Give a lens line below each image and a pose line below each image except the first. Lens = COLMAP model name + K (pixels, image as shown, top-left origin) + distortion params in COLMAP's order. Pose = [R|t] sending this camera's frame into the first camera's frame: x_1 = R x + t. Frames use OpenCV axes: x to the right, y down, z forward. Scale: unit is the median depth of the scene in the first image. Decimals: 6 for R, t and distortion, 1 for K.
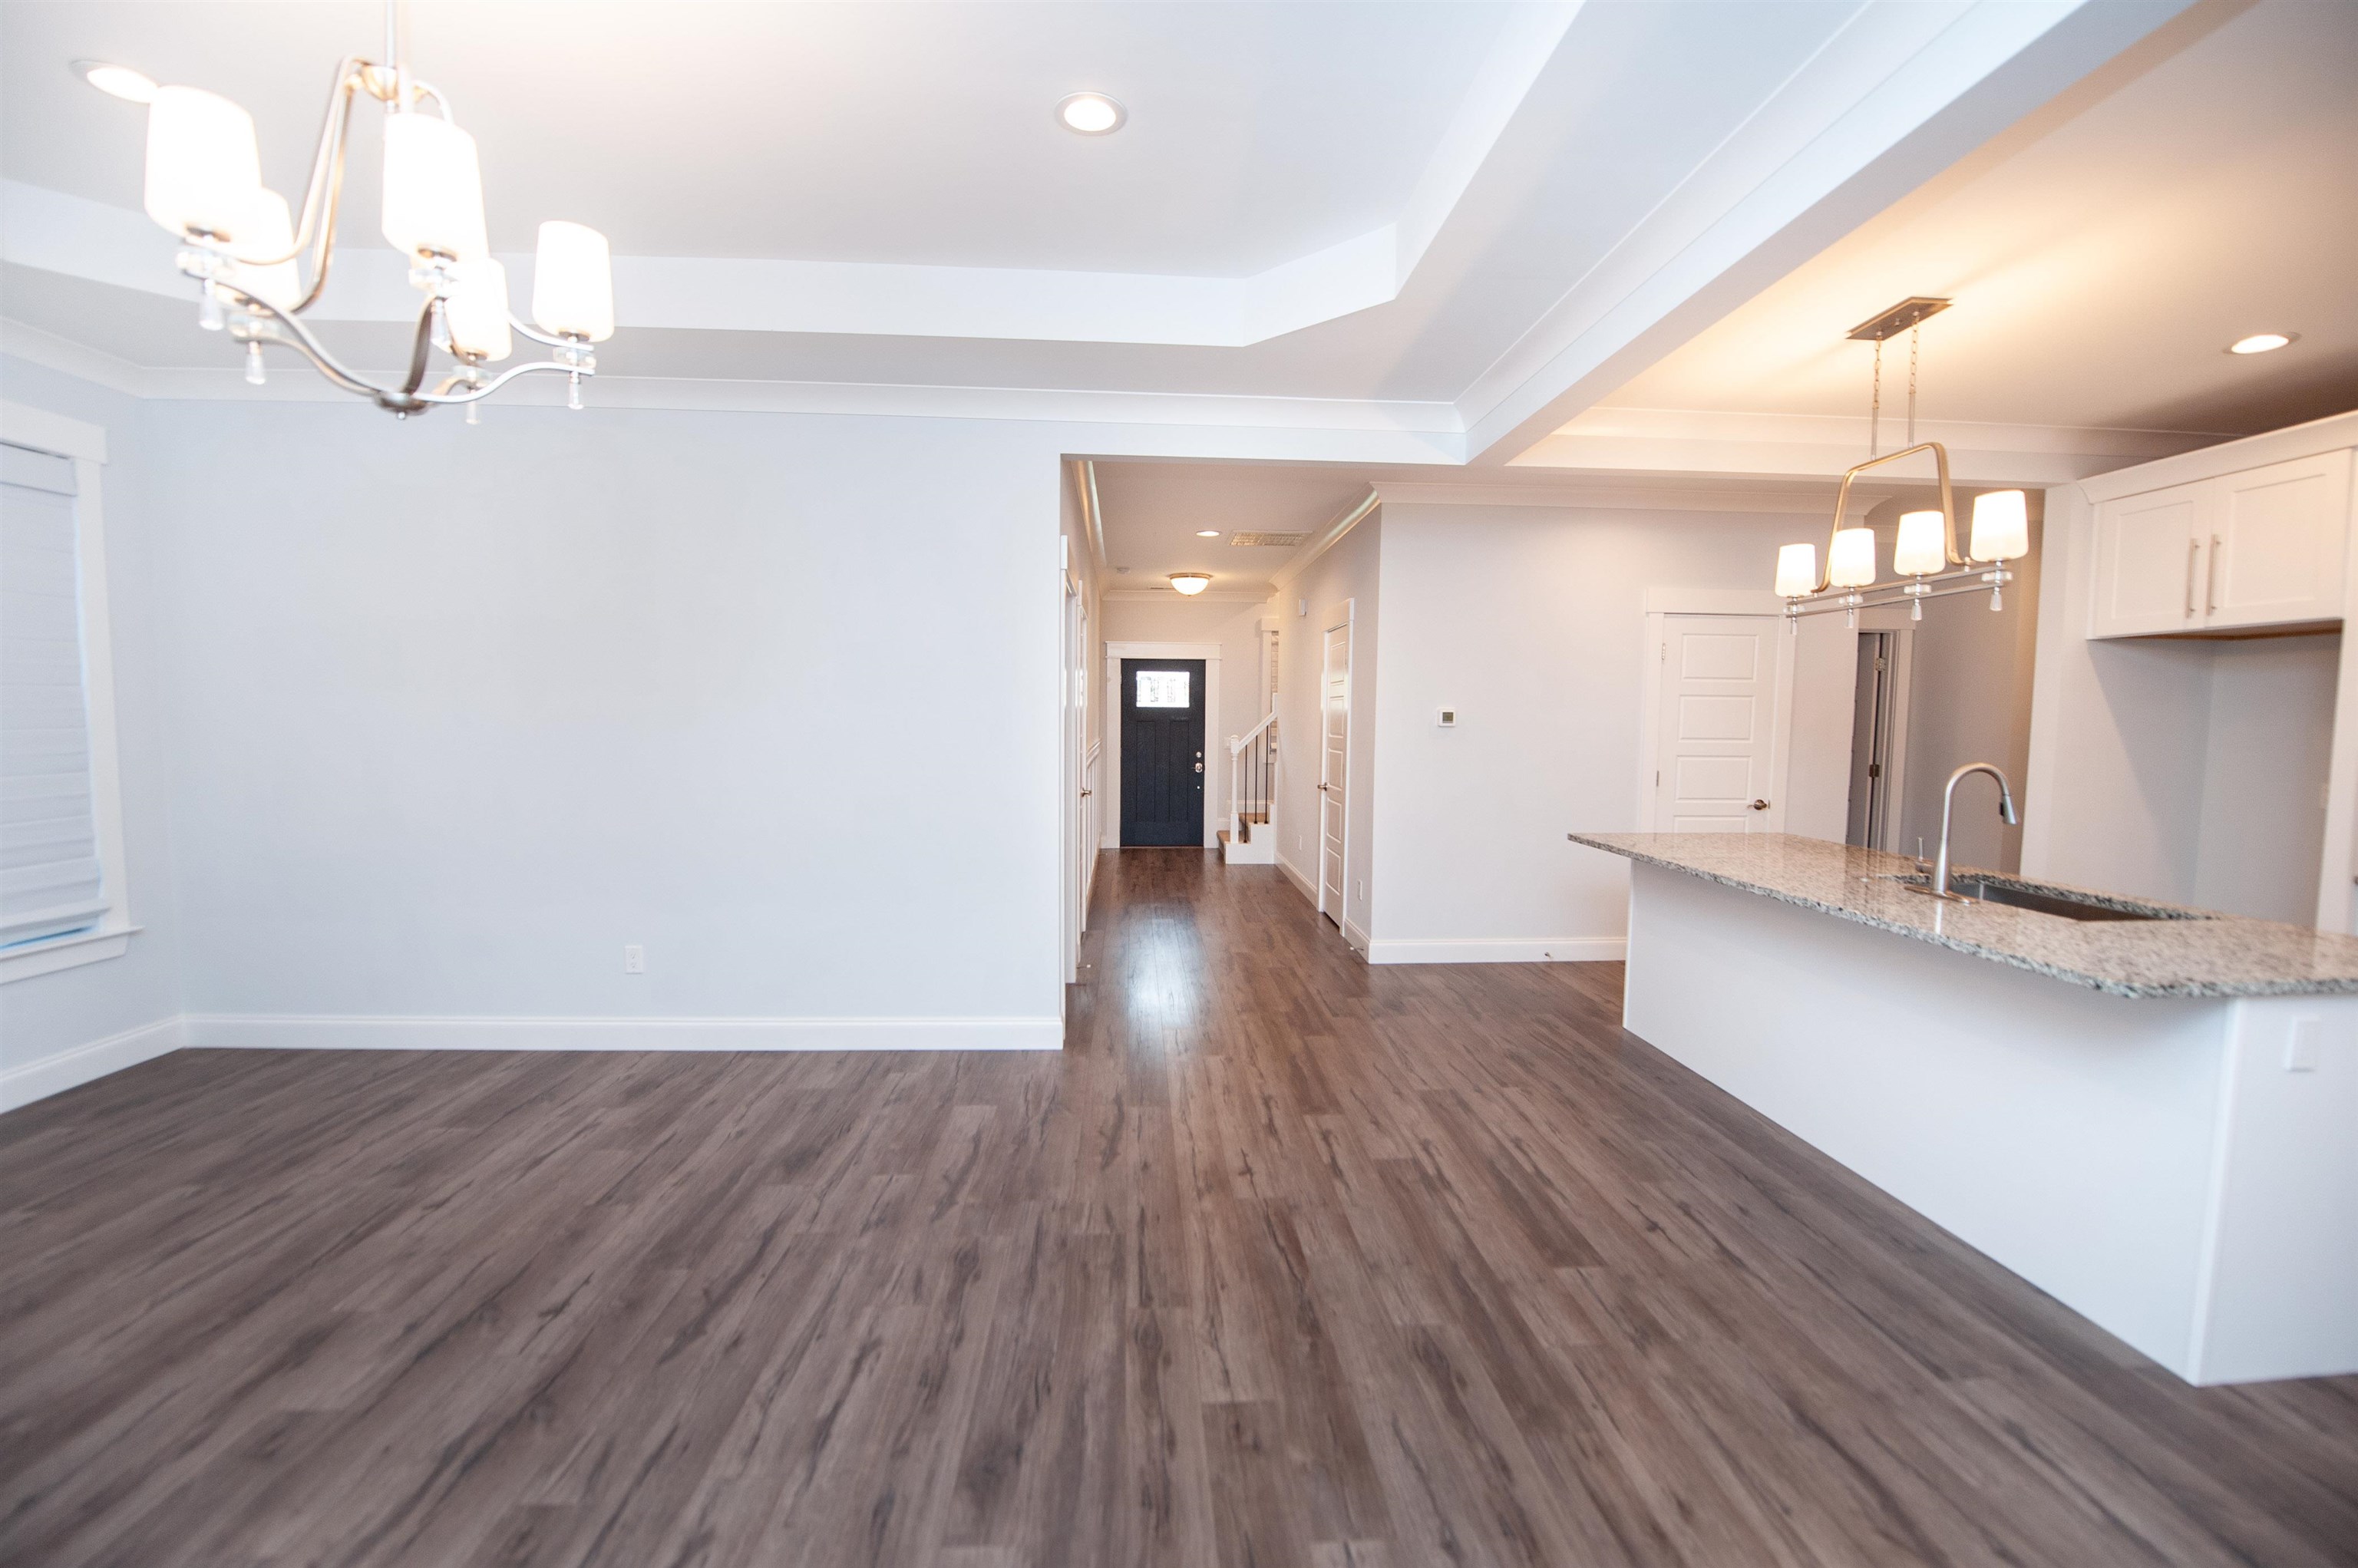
lens RADIAL K [[946.6, 0, 1190.0], [0, 946.6, 786.9], [0, 0, 1]] dist [-0.013586, -0.004718]
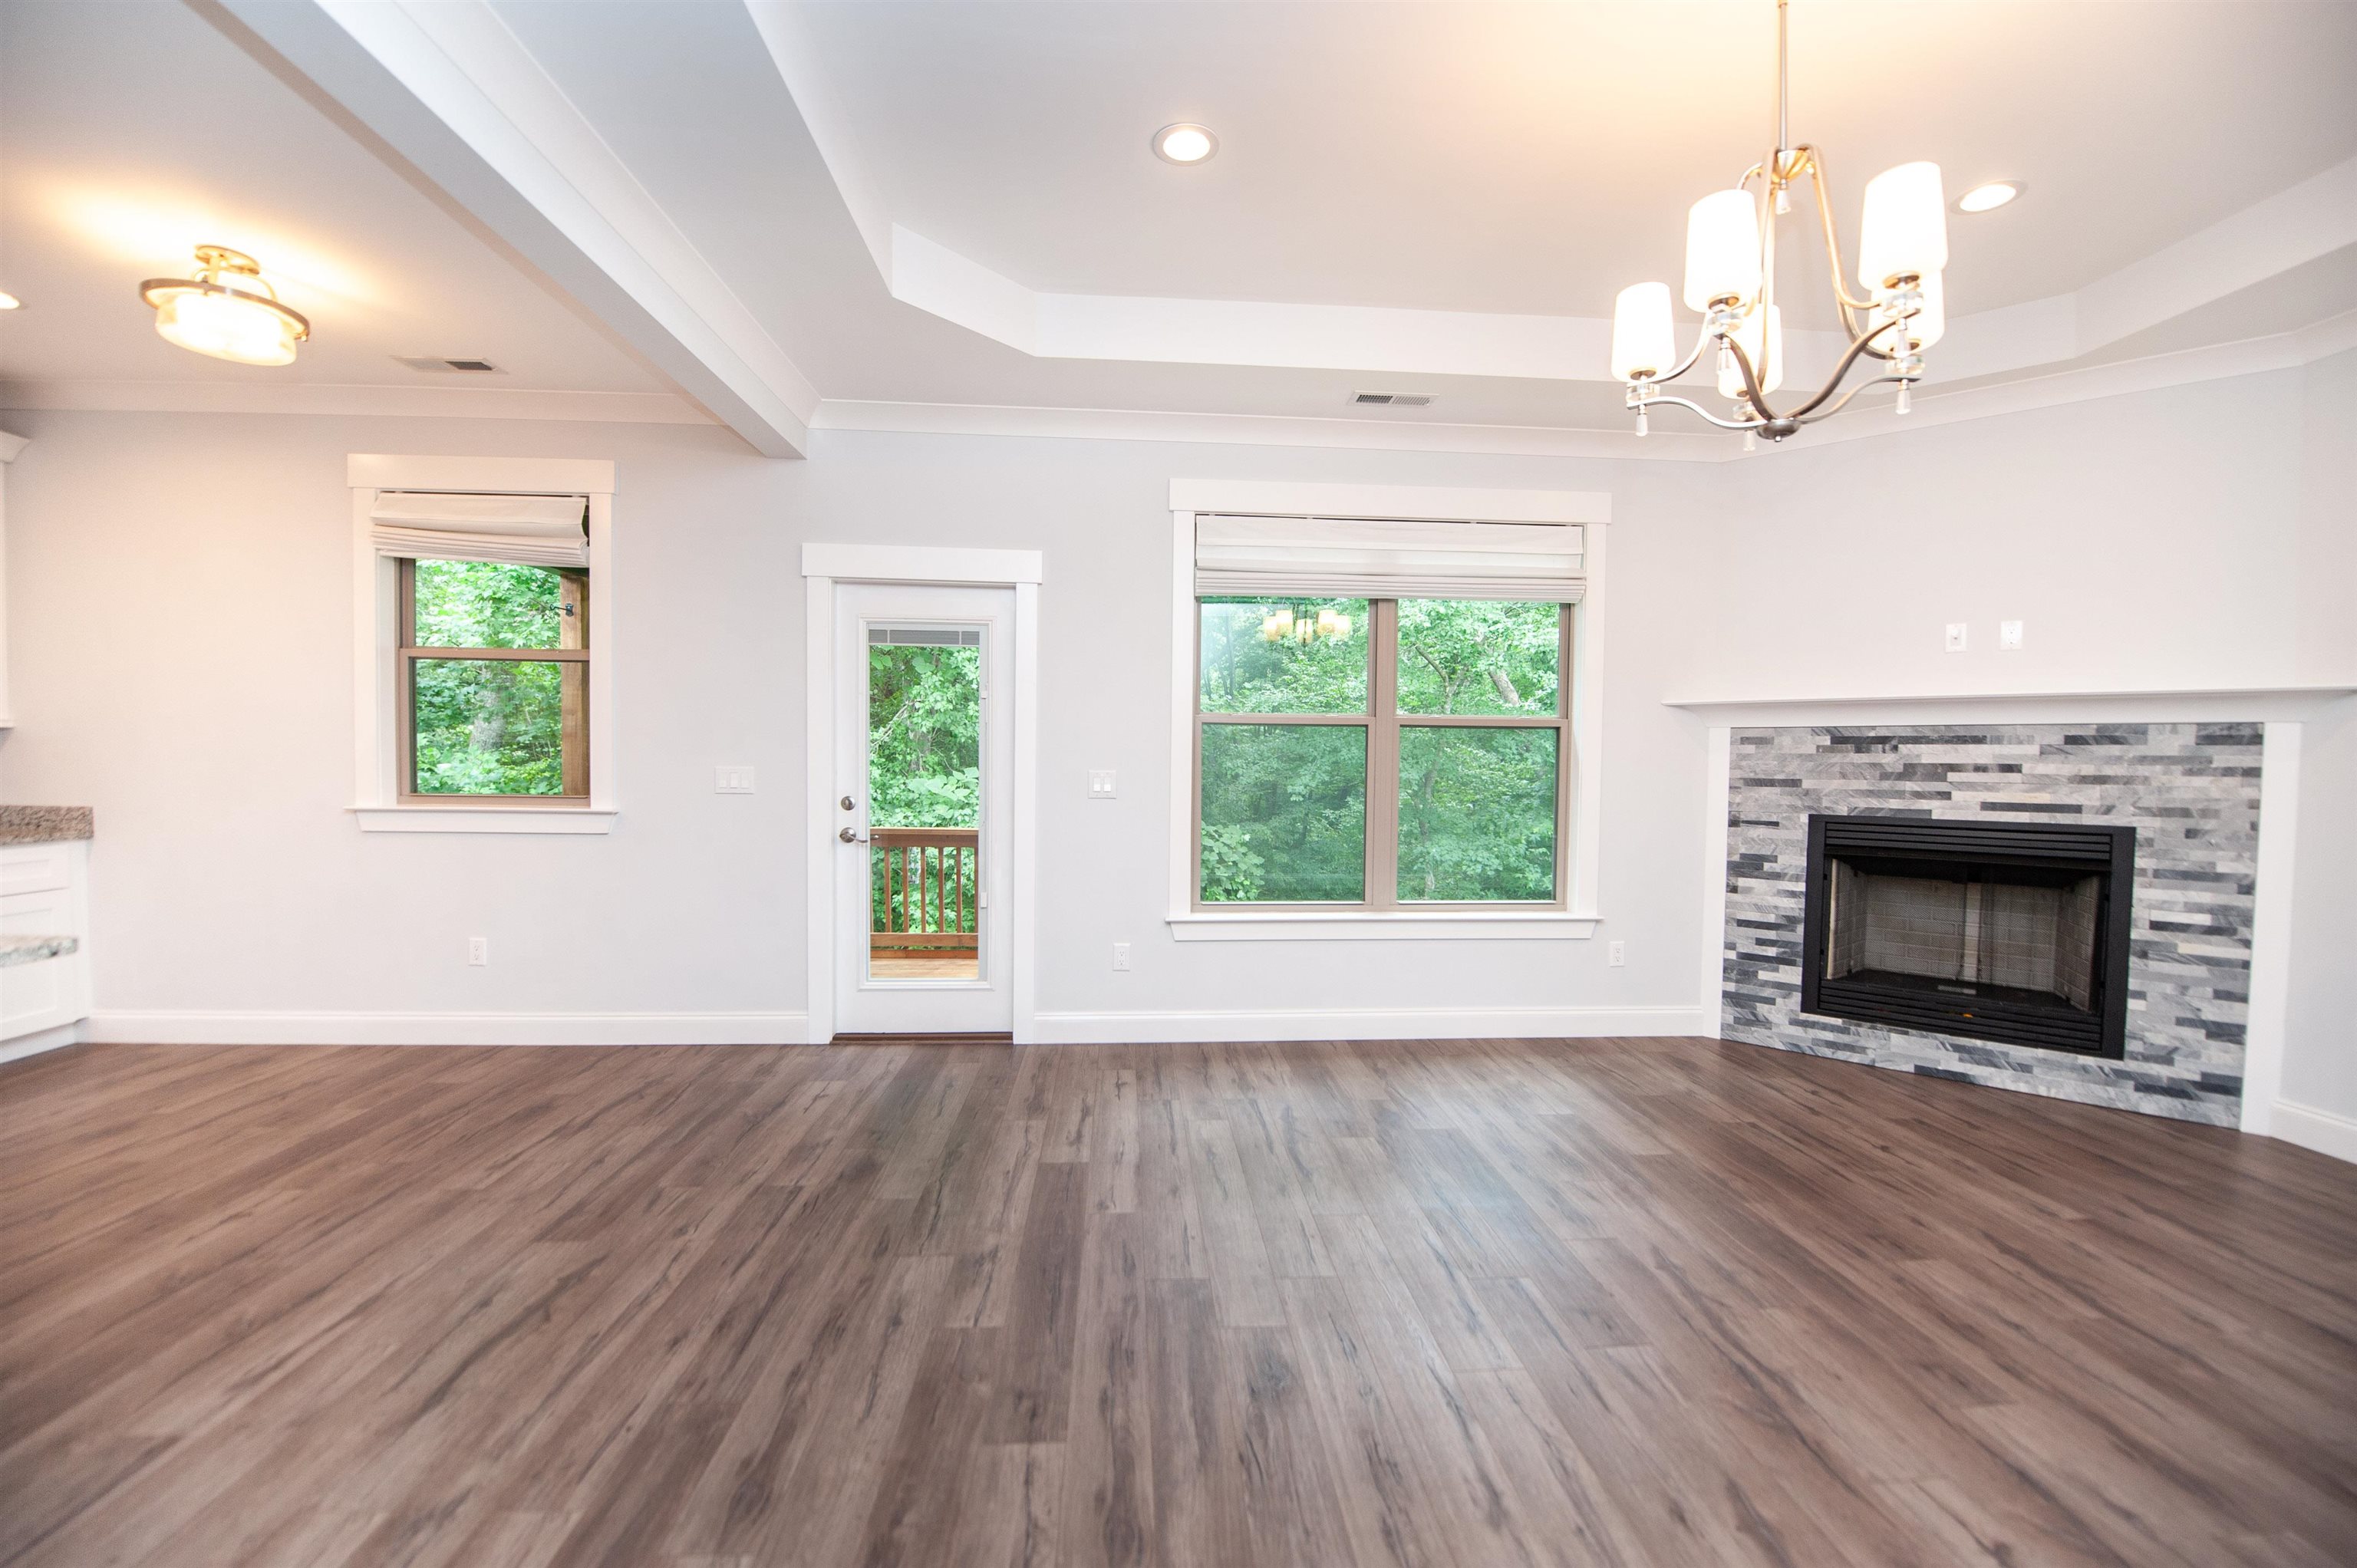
lens RADIAL K [[946.2, 0, 1189.5], [0, 946.2, 786.9], [0, 0, 1]] dist [-0.013586, -0.004718]
pose [[-0.999741, -0.021898, -0.006149, -0.086061], [-0.022407, 0.994622, 0.101114, -0.053298], [0.003901, 0.101226, -0.994856, 1.829947]]
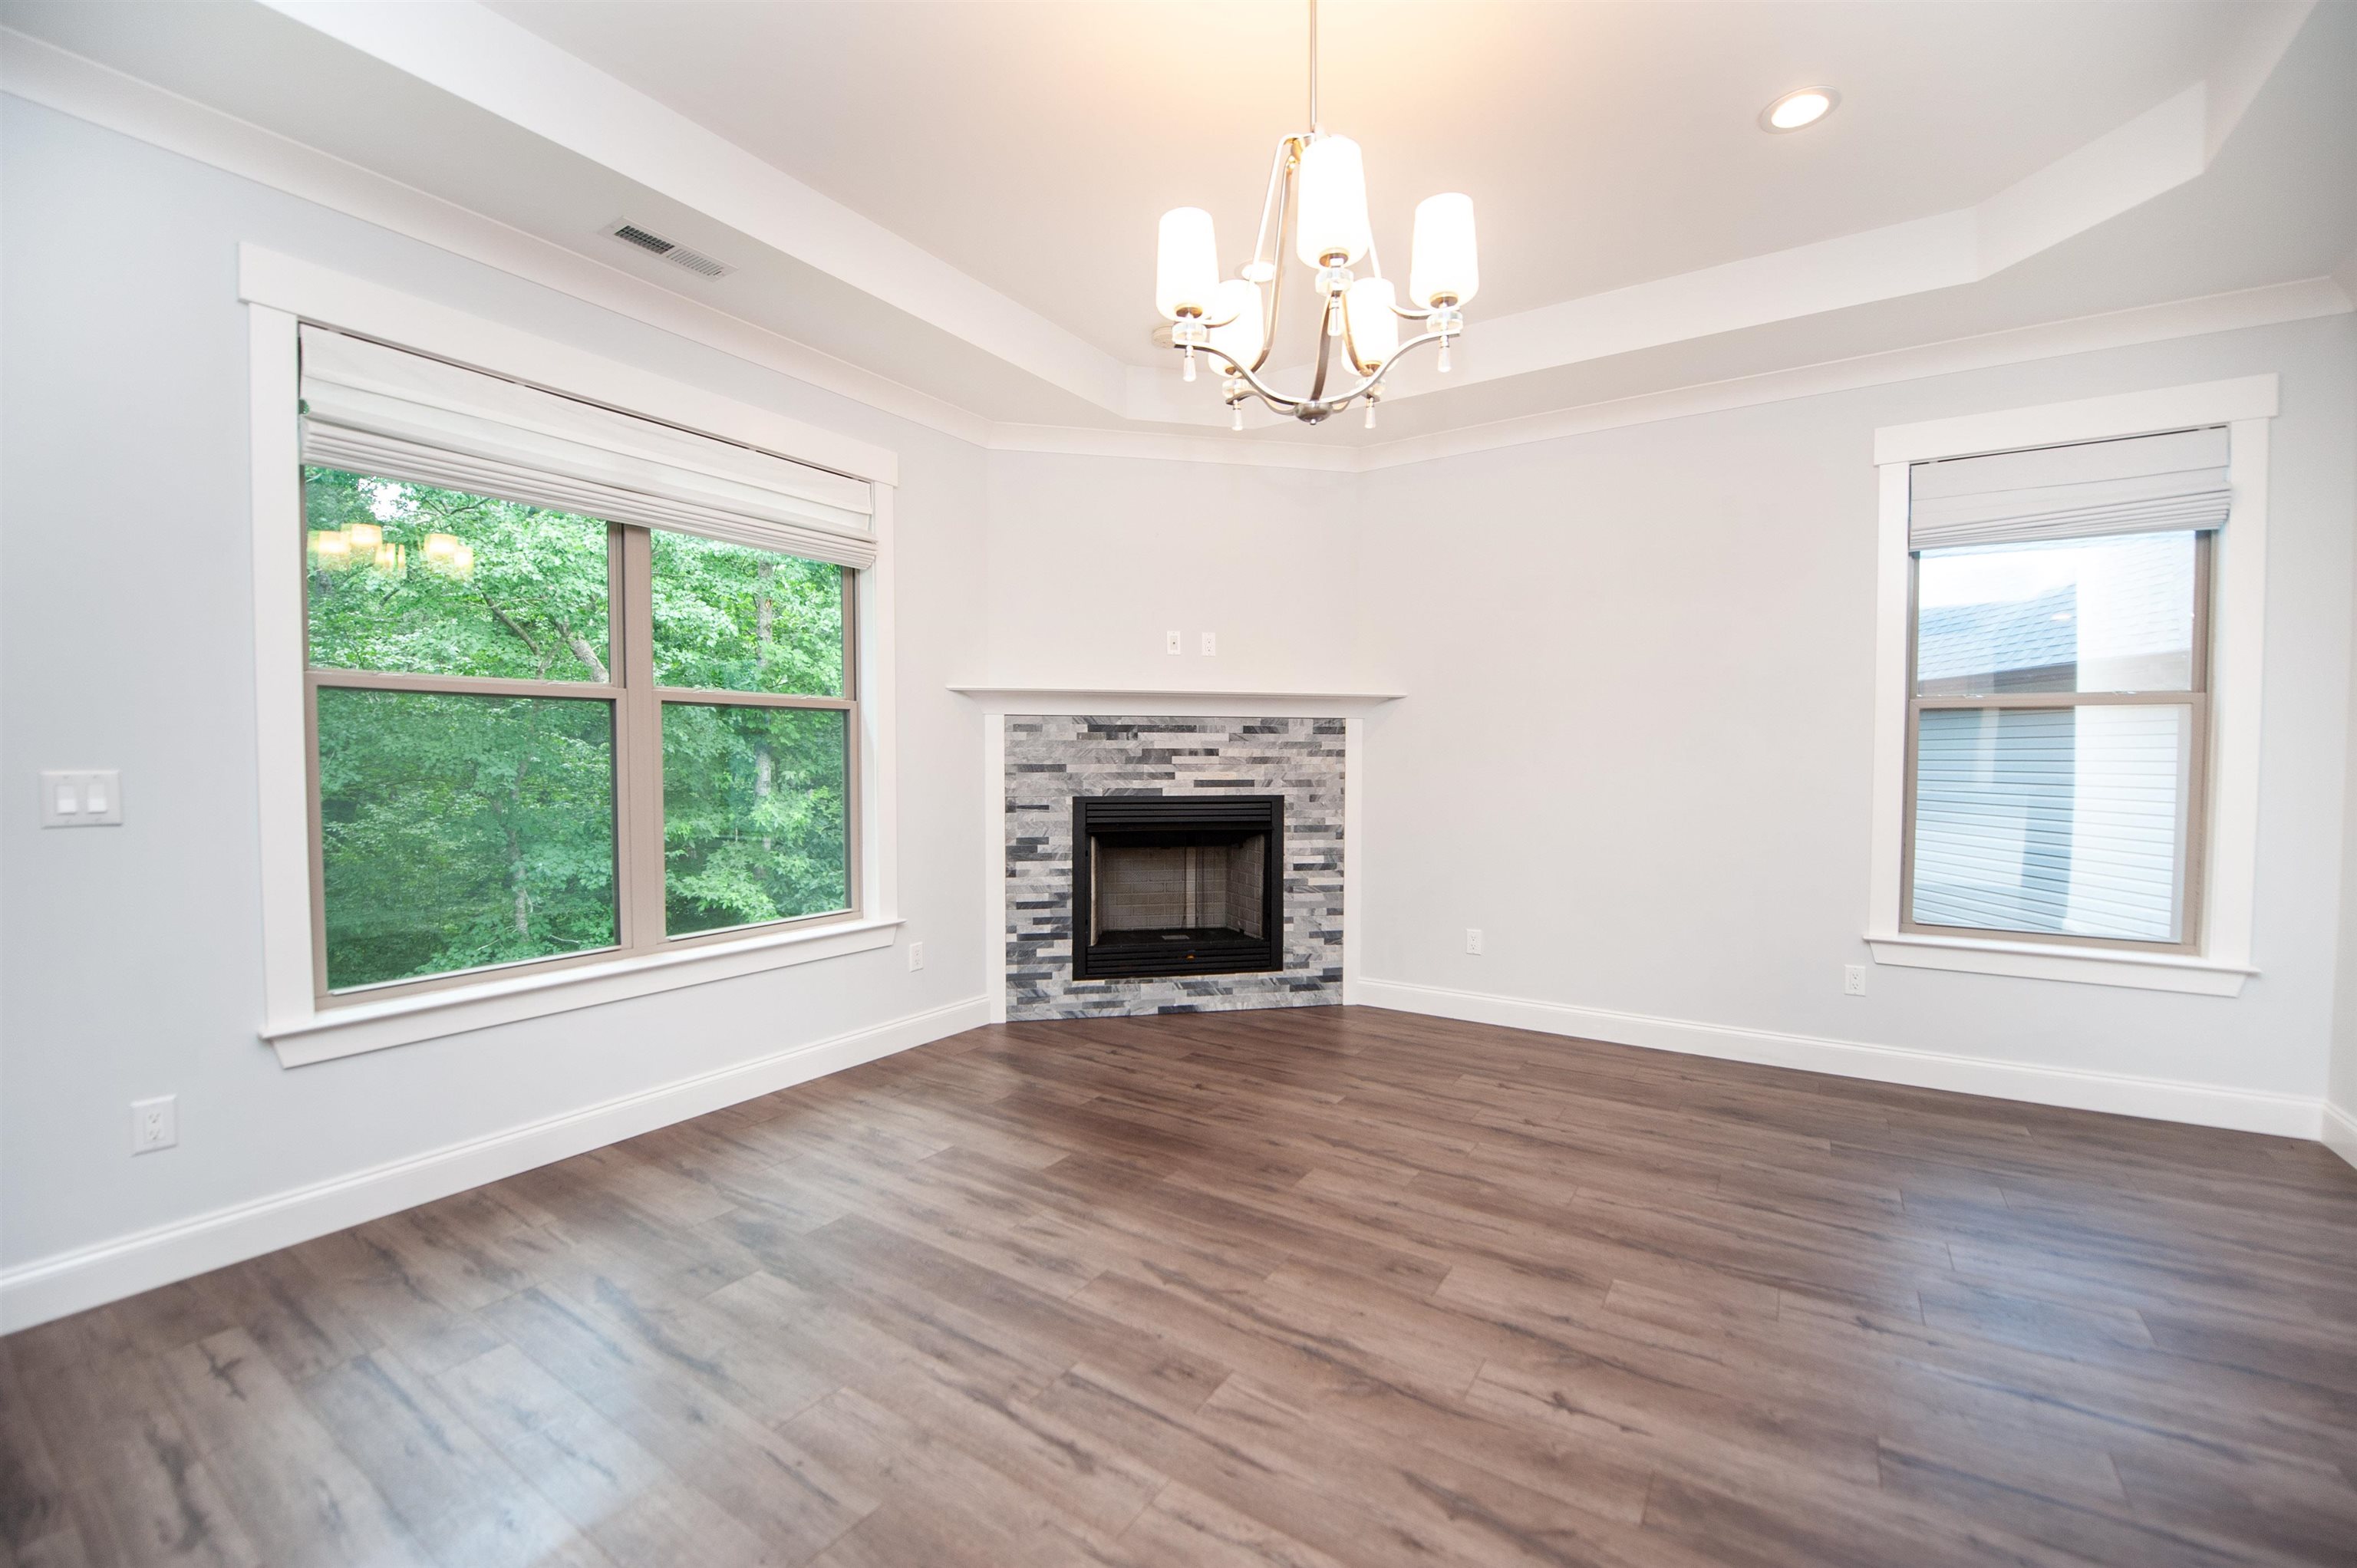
lens RADIAL K [[954.9, 0, 1188.2], [0, 954.9, 789.4], [0, 0, 1]] dist [-0.013617, -0.004753]
pose [[-0.598679, 0.015526, -0.800839, 0.187202], [-0.065806, 0.995479, 0.068494, -0.004958], [0.798282, 0.093706, -0.594950, 1.345385]]
